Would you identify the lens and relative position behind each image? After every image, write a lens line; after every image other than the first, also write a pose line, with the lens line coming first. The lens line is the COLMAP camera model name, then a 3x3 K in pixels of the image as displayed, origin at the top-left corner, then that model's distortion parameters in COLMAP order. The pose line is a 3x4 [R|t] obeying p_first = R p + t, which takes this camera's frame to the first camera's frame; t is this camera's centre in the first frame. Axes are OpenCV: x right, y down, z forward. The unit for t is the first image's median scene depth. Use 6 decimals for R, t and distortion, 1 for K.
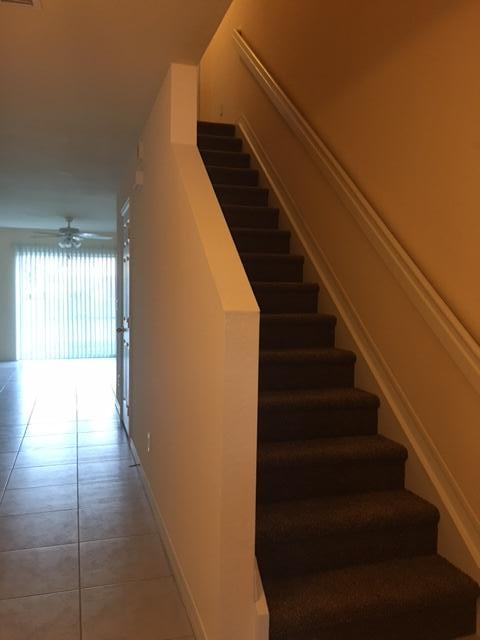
lens RADIAL K [[546.6, 0, 240.0], [0, 546.6, 320.0], [0, 0, 1]] dist [0.055222, -0.004026]
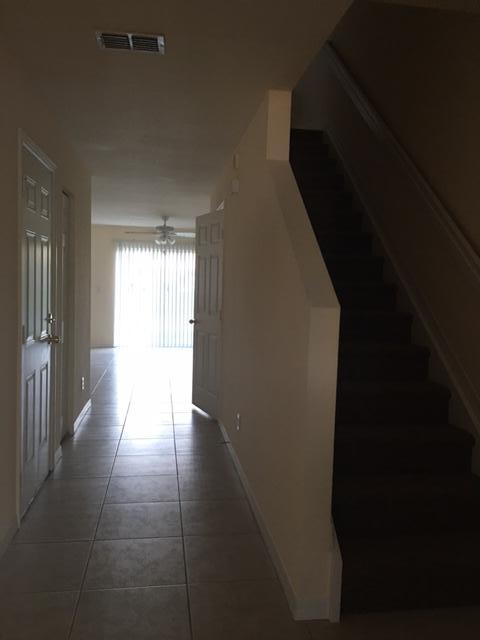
lens RADIAL K [[547.2, 0, 257.3], [0, 547.2, 320.1], [0, 0, 1]] dist [0.007252, 0.000210]
pose [[0.992903, 0.025866, -0.116084, -0.003156], [-0.024711, 0.999630, 0.011372, 0.001213], [0.116335, -0.008423, 0.993174, -0.108039]]
